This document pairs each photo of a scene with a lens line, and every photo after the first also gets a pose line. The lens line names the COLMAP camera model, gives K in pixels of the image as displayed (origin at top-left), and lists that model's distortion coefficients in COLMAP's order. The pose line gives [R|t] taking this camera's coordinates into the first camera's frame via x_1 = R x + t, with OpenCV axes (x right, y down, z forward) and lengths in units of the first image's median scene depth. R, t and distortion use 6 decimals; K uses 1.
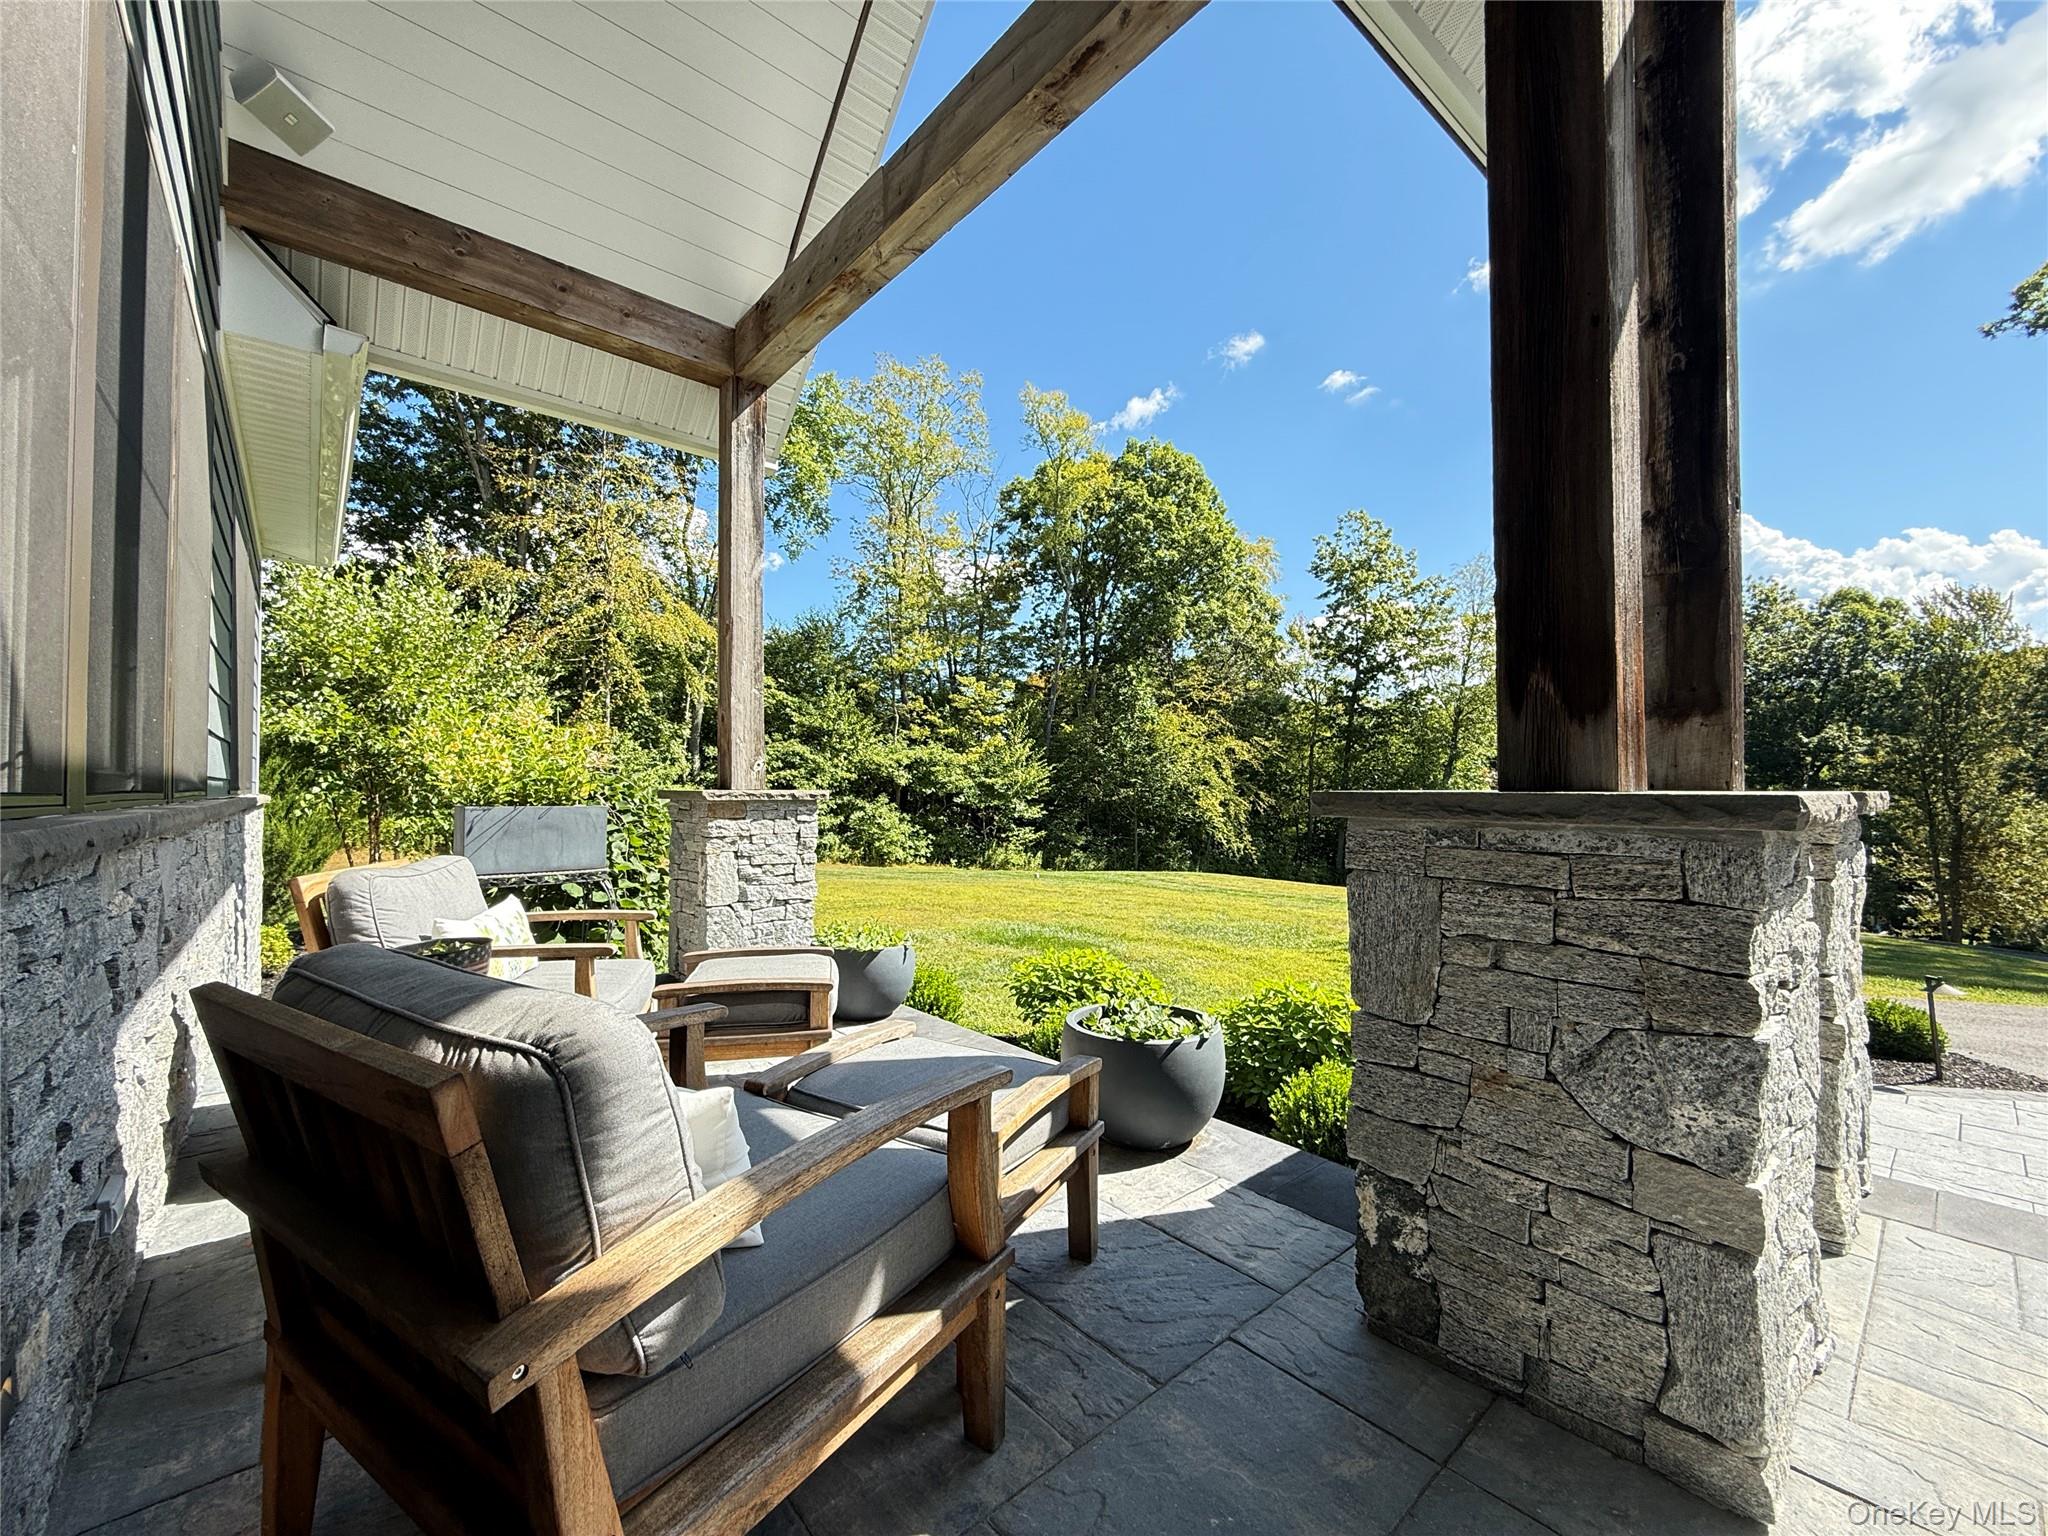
lens RADIAL K [[814.9, 0, 1024.2], [0, 814.9, 765.3], [0, 0, 1]] dist [-0.000744, -0.000113]
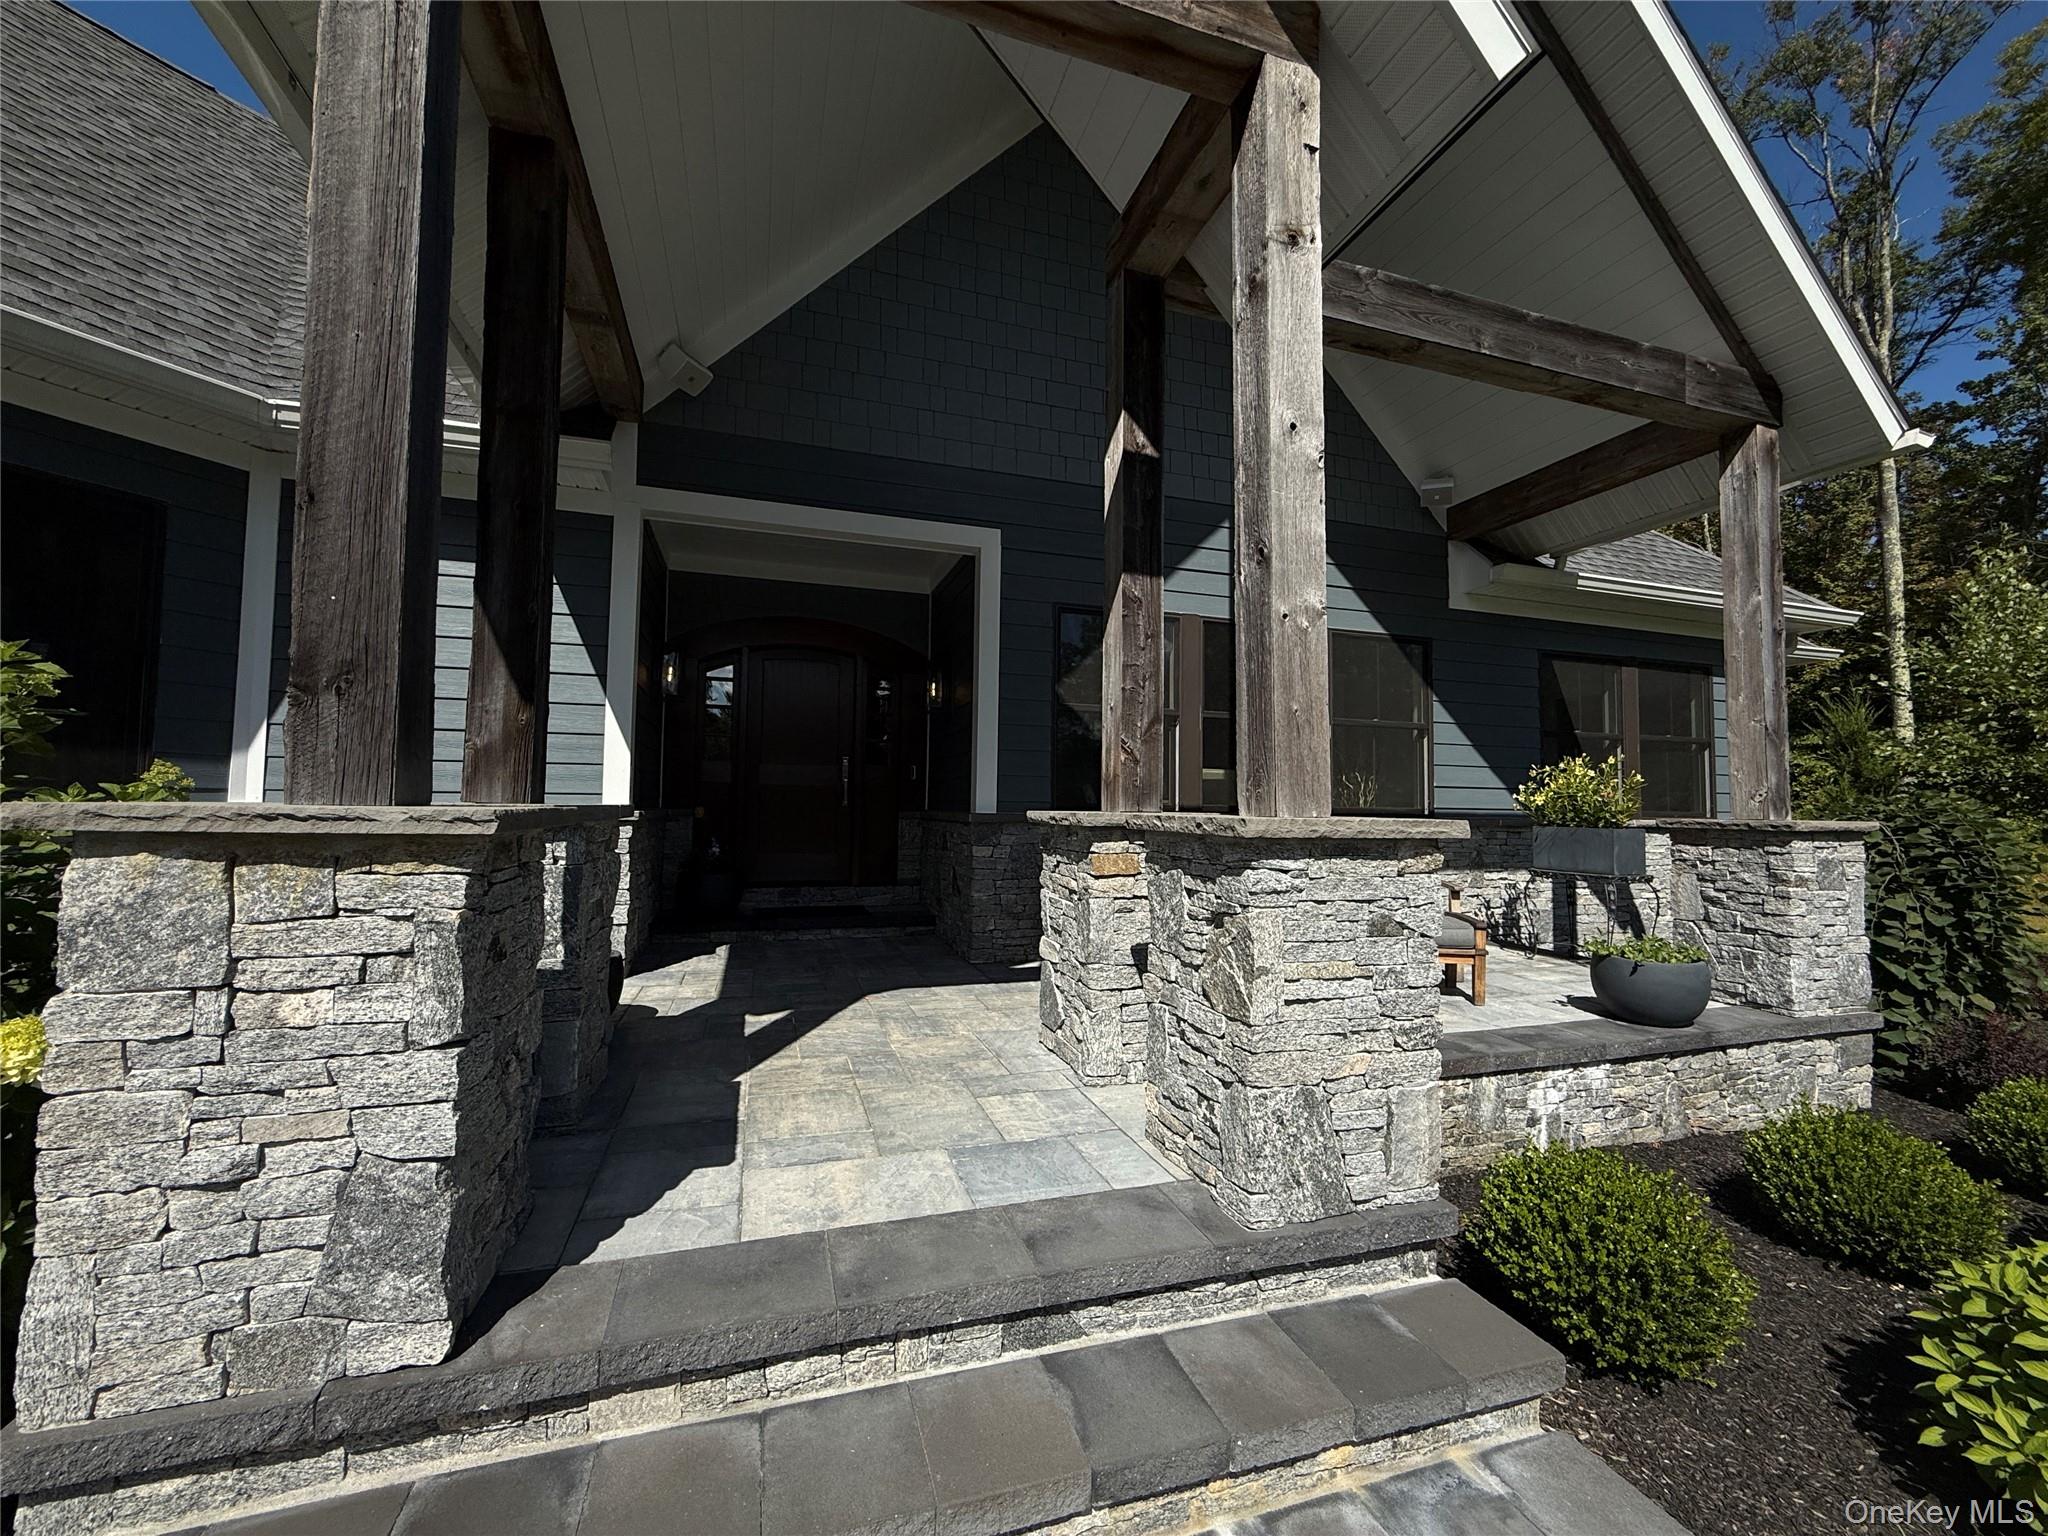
lens RADIAL K [[814.9, 0, 1020.5], [0, 814.9, 771.6], [0, 0, 1]] dist [-0.000744, -0.000113]
pose [[-0.394183, -0.042595, -0.918044, 1.066708], [0.012492, 0.998585, -0.051695, 0.011820], [0.918947, -0.031846, -0.393093, 0.604324]]
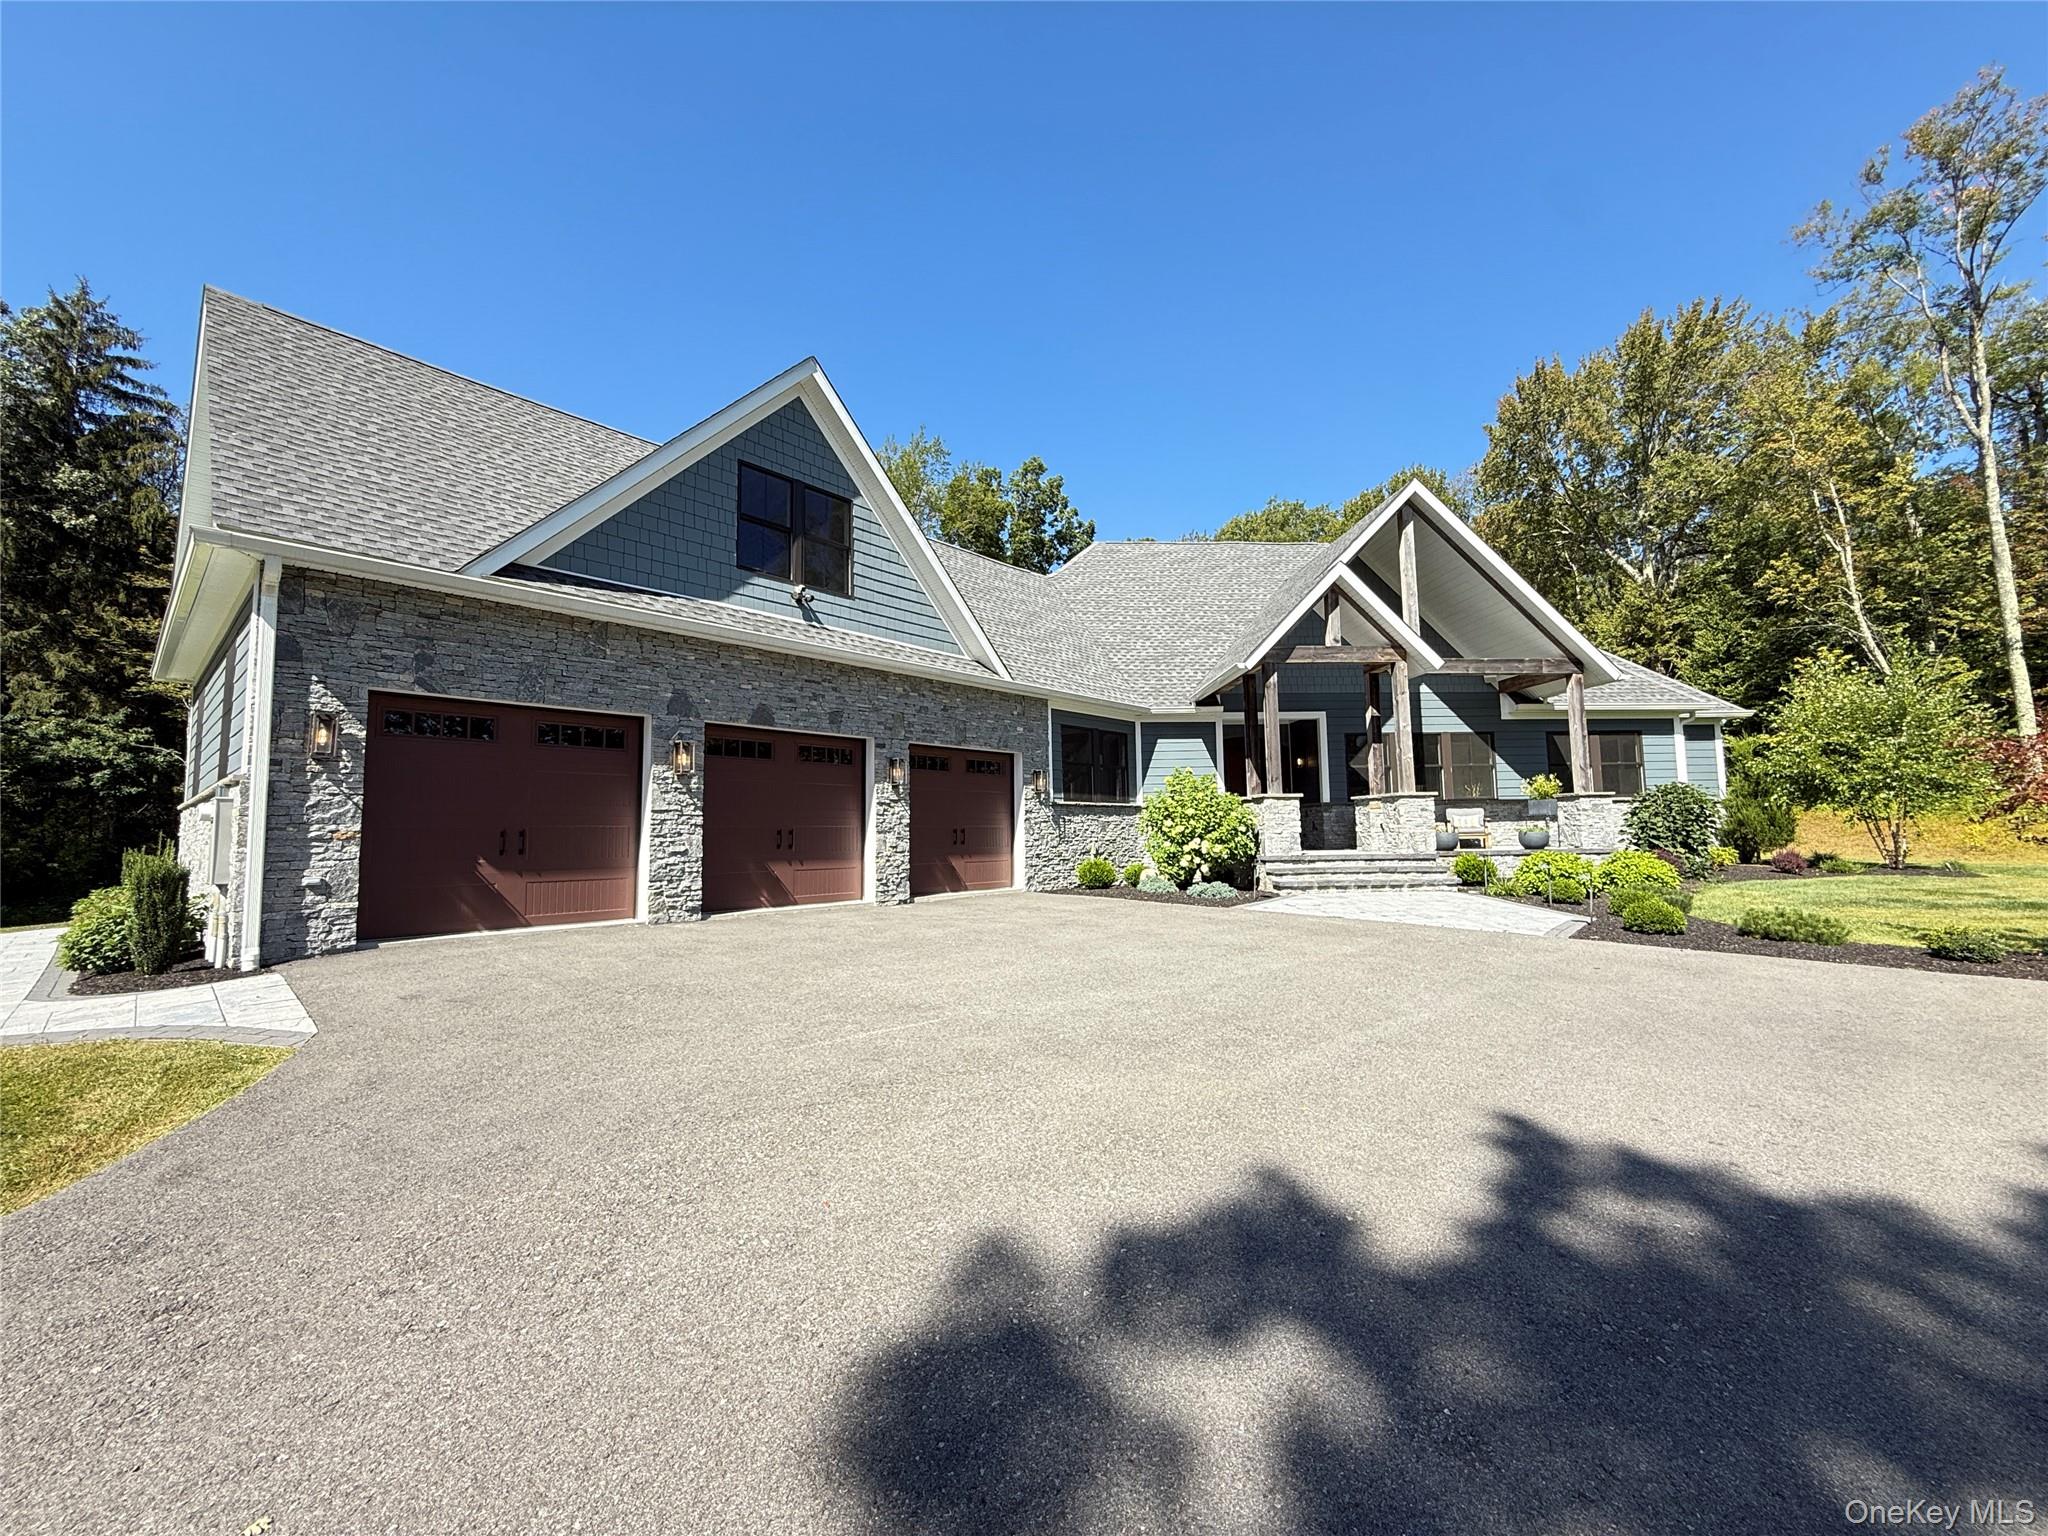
lens RADIAL K [[814.9, 0, 1020.3], [0, 814.9, 766.4], [0, 0, 1]] dist [-0.000744, -0.000113]
pose [[-0.617405, -0.052839, -0.784868, 4.129161], [0.038629, 0.994501, -0.097338, 0.174011], [0.785696, -0.090416, -0.611970, 1.370591]]
